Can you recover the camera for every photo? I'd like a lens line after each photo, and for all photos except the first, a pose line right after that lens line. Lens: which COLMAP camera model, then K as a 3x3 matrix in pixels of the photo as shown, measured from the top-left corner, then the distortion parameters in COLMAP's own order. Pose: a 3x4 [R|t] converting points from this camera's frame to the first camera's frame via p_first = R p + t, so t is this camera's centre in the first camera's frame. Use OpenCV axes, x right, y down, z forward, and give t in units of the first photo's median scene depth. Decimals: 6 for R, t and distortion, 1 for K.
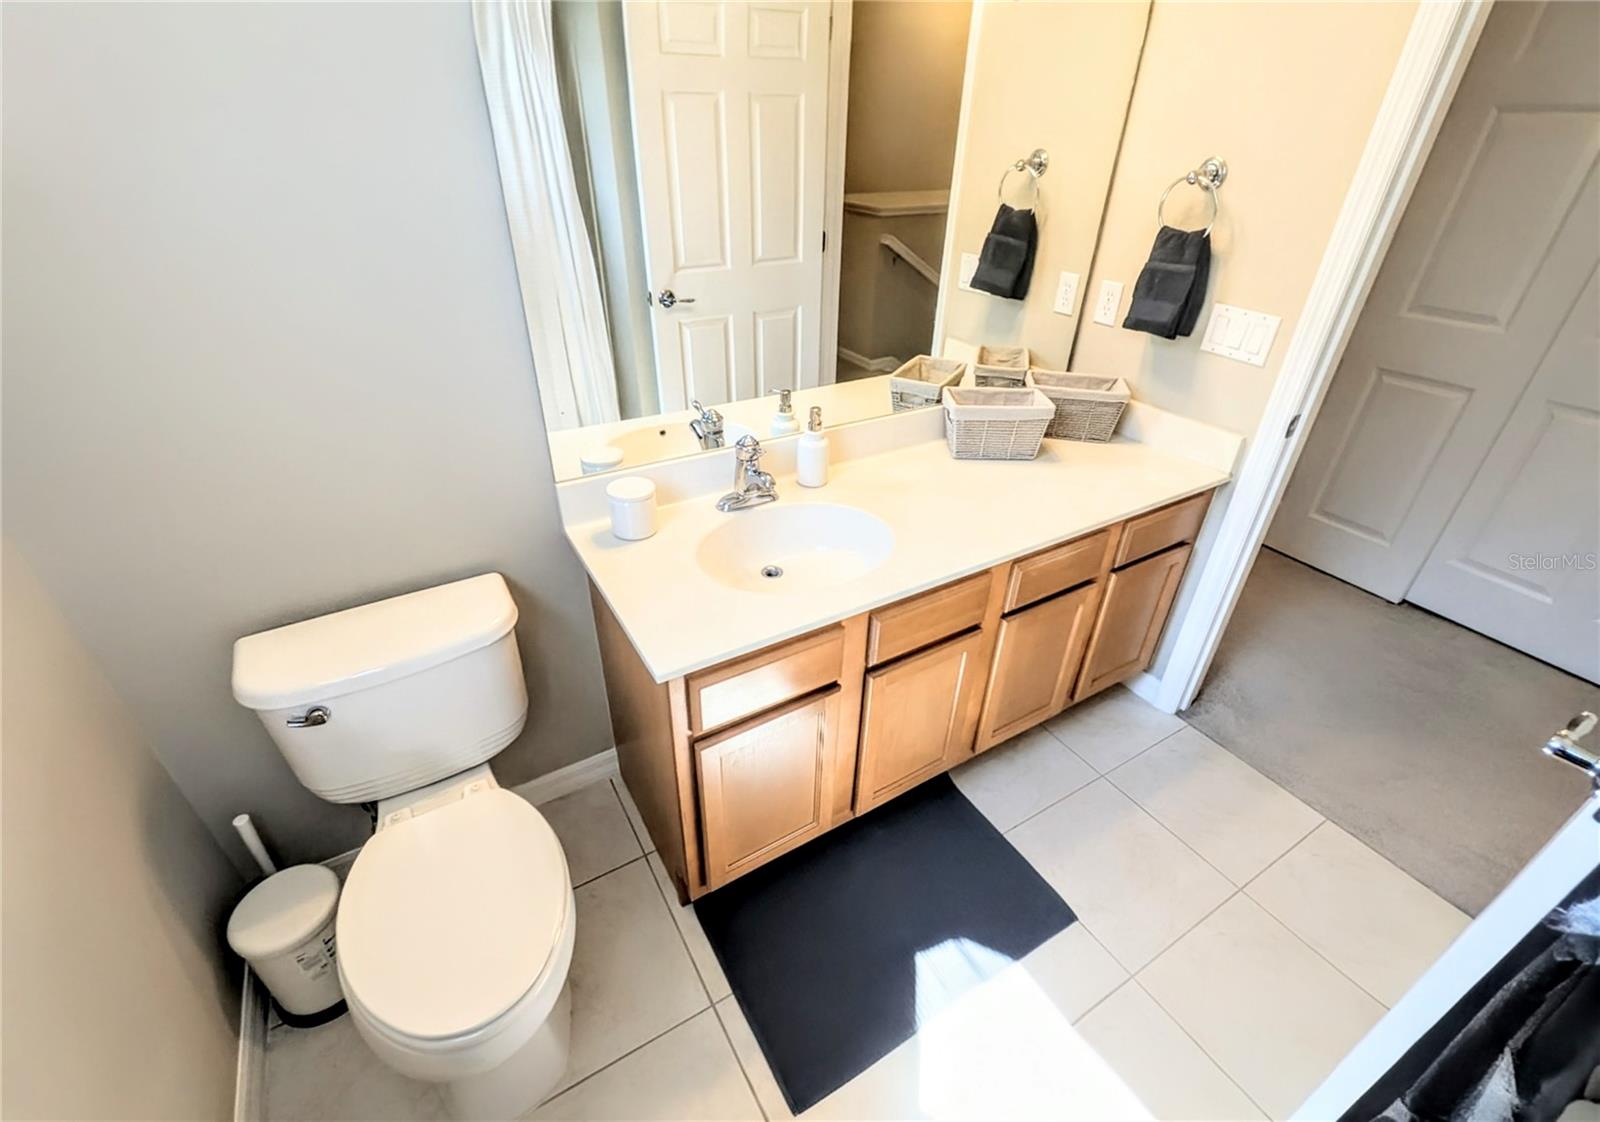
lens RADIAL K [[693.5, 0, 800.0], [0, 693.5, 561.0], [0, 0, 1]] dist [0.002214, 0.000115]
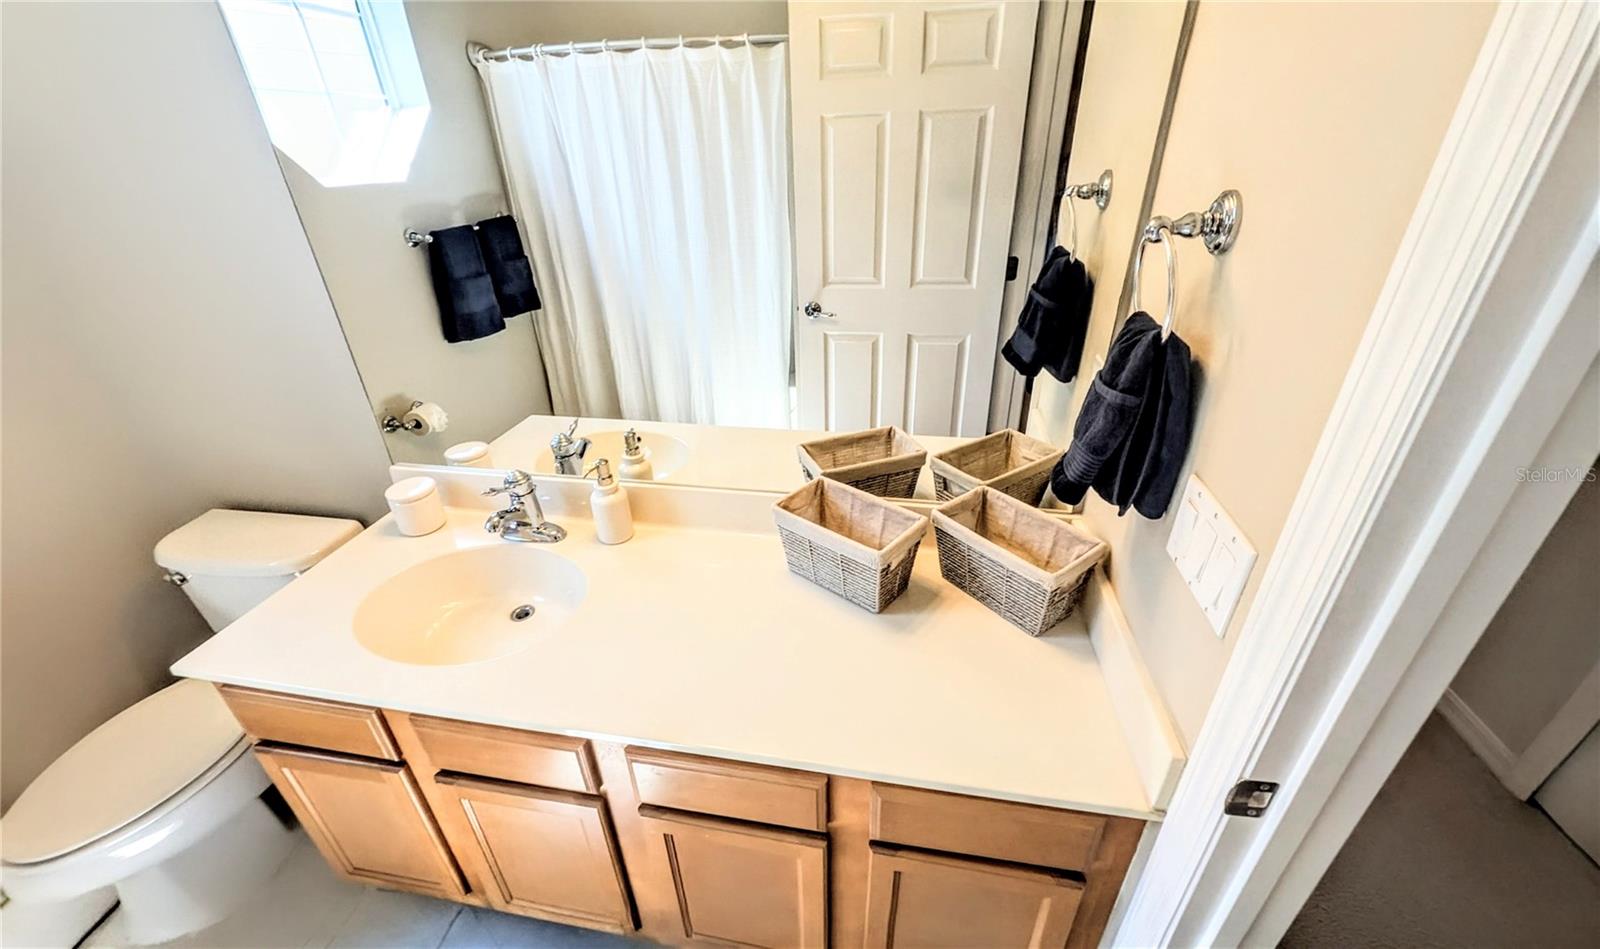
lens RADIAL K [[610.8, 0, 800.0], [0, 610.8, 474.5], [0, 0, 1]] dist [-0.000875, -0.000022]
pose [[0.756907, 0.284768, -0.588217, 0.395686], [-0.319388, 0.946447, 0.047213, -0.186667], [0.570162, 0.152133, 0.807324, 0.301656]]
